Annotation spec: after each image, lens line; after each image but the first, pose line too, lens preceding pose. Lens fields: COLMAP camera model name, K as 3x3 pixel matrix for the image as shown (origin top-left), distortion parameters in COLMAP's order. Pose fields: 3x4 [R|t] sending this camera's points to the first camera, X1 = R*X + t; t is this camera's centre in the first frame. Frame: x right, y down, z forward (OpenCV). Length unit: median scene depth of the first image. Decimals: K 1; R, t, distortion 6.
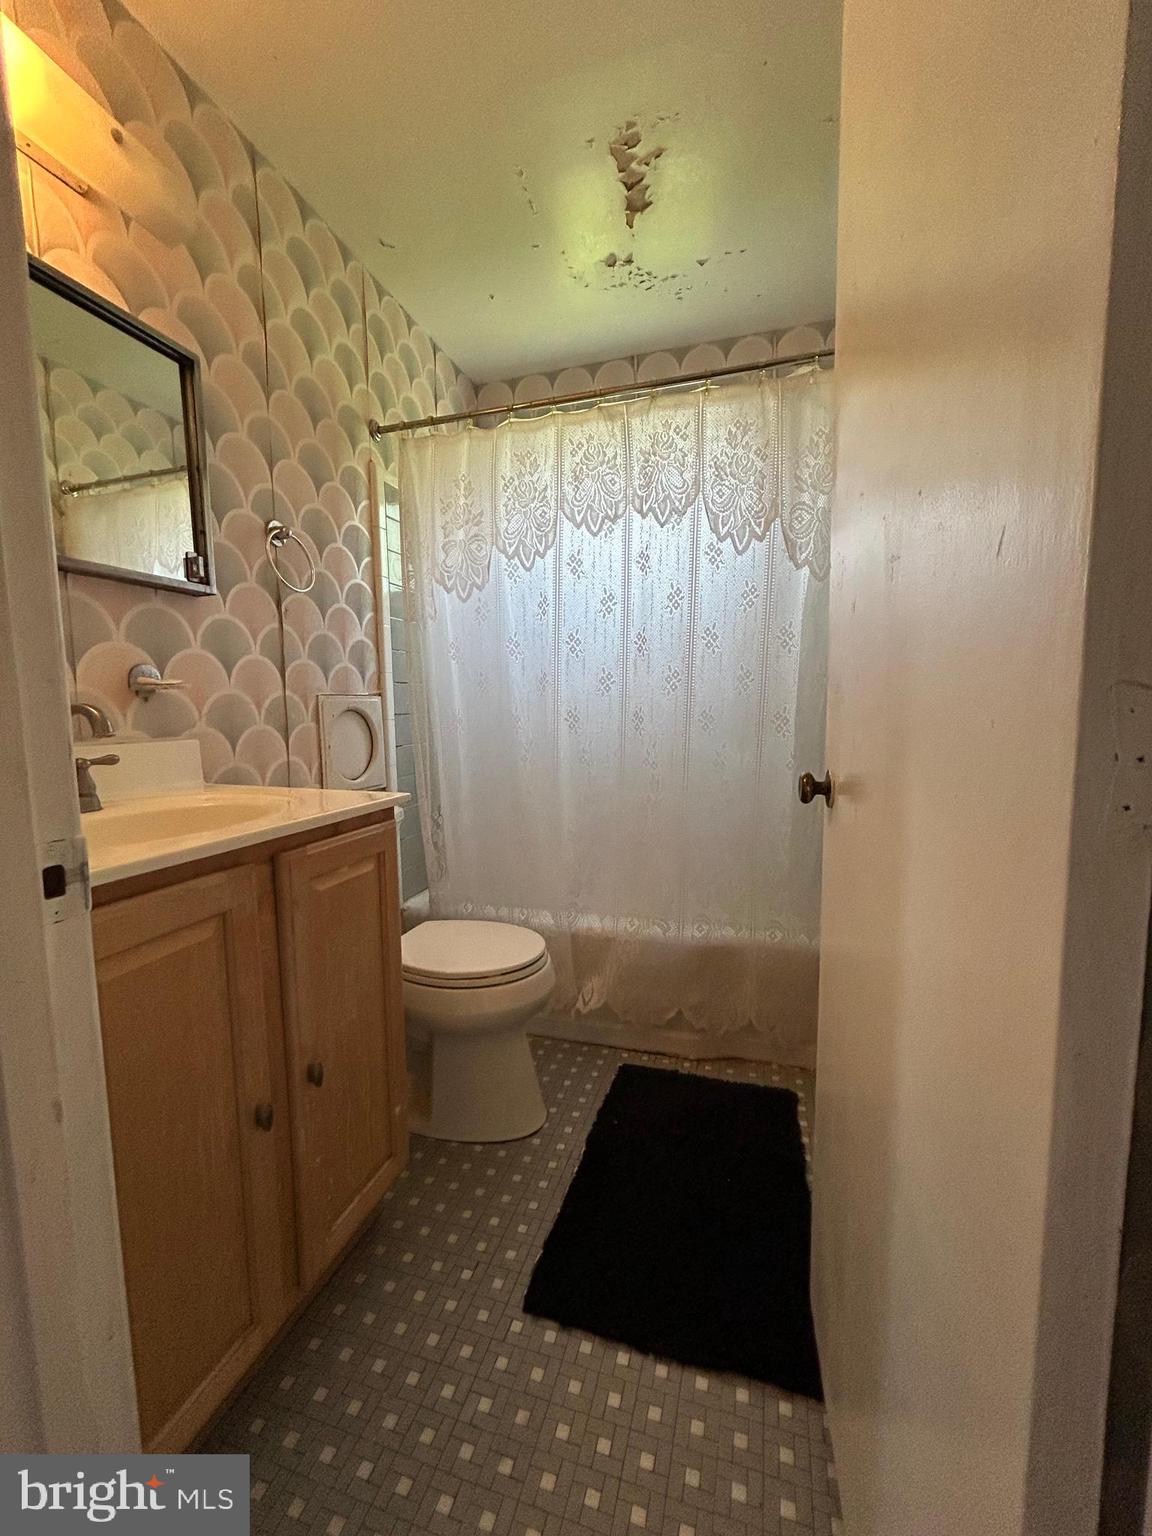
lens RADIAL K [[618.3, 0, 575.9], [0, 618.3, 772.8], [0, 0, 1]] dist [-0.000614, 0.000444]
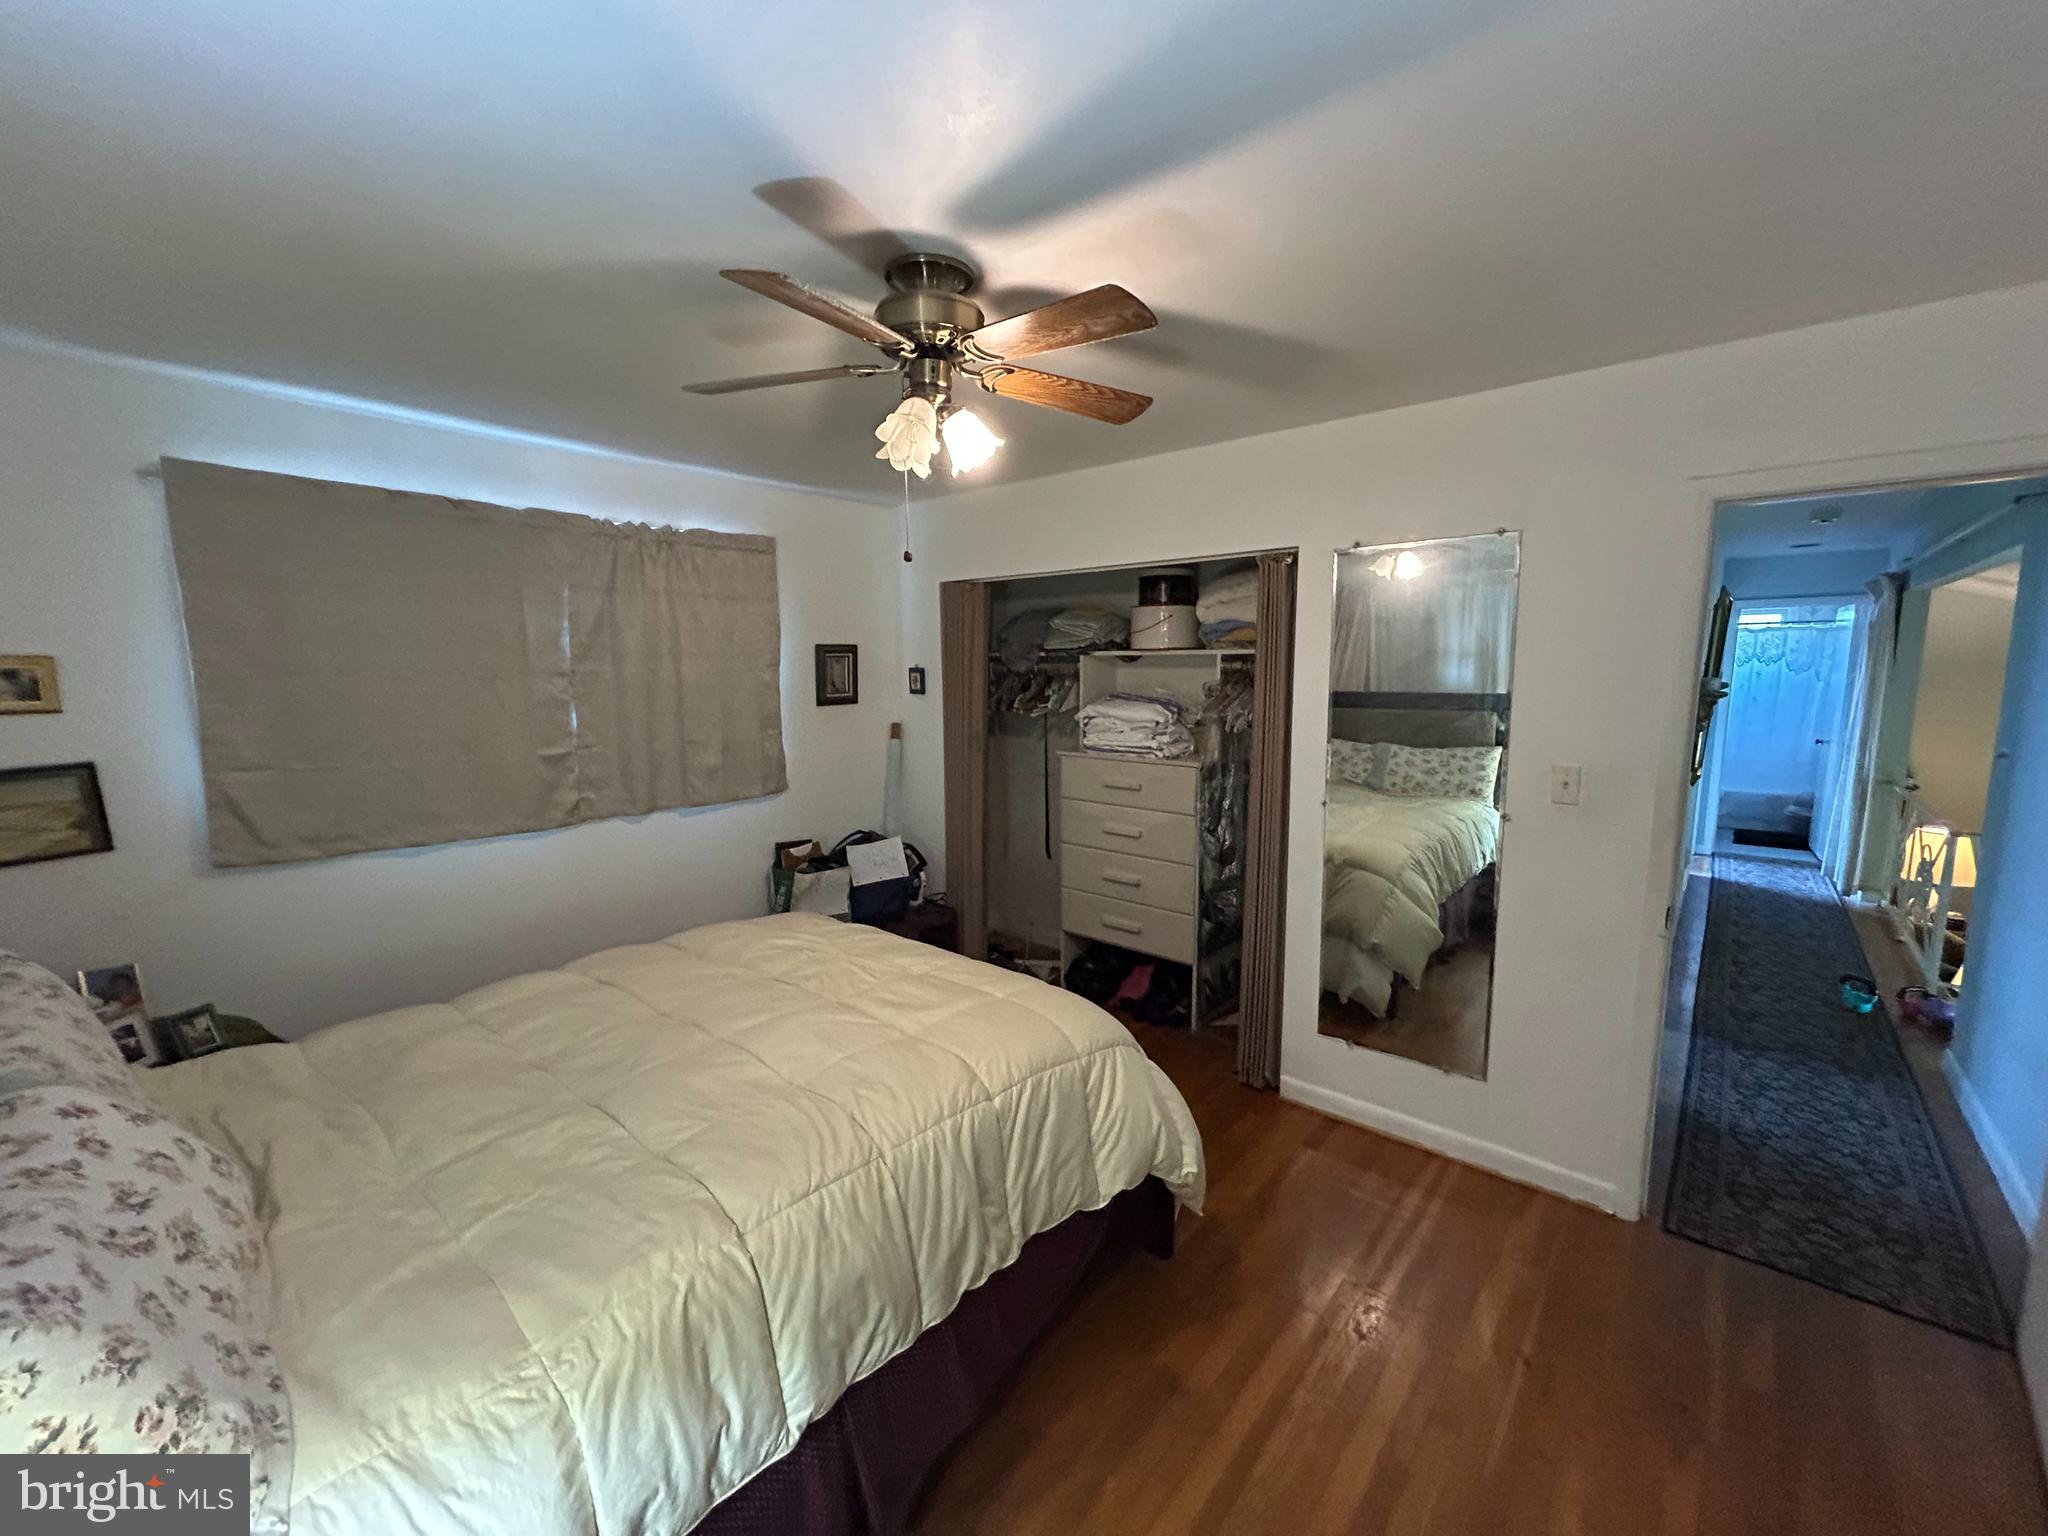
lens RADIAL K [[824.4, 0, 1023.2], [0, 824.4, 774.4], [0, 0, 1]] dist [-0.000614, 0.000444]
pose [[0.918751, 0.058269, -0.390514, -1.717149], [-0.048655, 0.998220, 0.034477, 0.215081], [0.391828, -0.012676, 0.919951, -4.501010]]
